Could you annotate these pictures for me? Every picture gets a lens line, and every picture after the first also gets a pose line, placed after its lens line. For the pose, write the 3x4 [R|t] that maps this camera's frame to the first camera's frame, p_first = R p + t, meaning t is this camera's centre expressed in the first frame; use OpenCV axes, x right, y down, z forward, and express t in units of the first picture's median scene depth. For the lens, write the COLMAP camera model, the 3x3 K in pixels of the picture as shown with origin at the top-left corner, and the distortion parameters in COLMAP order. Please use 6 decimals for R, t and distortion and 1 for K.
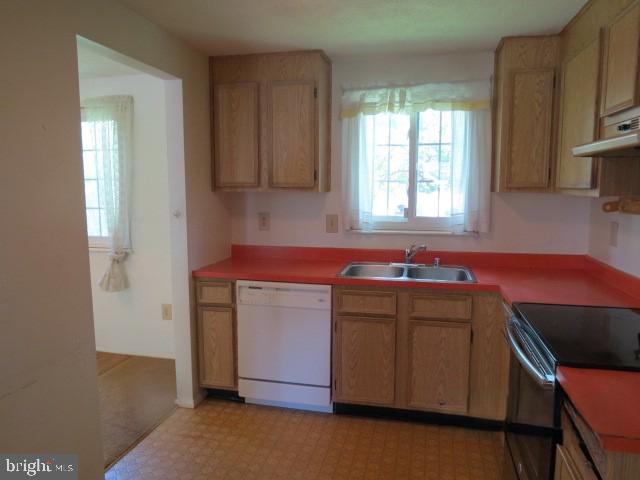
lens RADIAL K [[472.9, 0, 317.3], [0, 472.9, 238.8], [0, 0, 1]] dist [-0.004175, 0.006732]
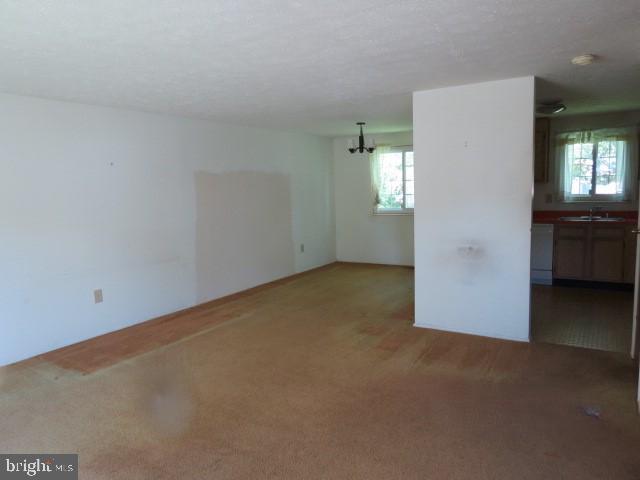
lens RADIAL K [[472.9, 0, 325.5], [0, 472.9, 239.9], [0, 0, 1]] dist [-0.004175, 0.006732]
pose [[0.951321, 0.003859, -0.308178, -0.275785], [0.003517, 0.999721, 0.023375, 0.102764], [0.308182, -0.023321, 0.951041, -1.321865]]
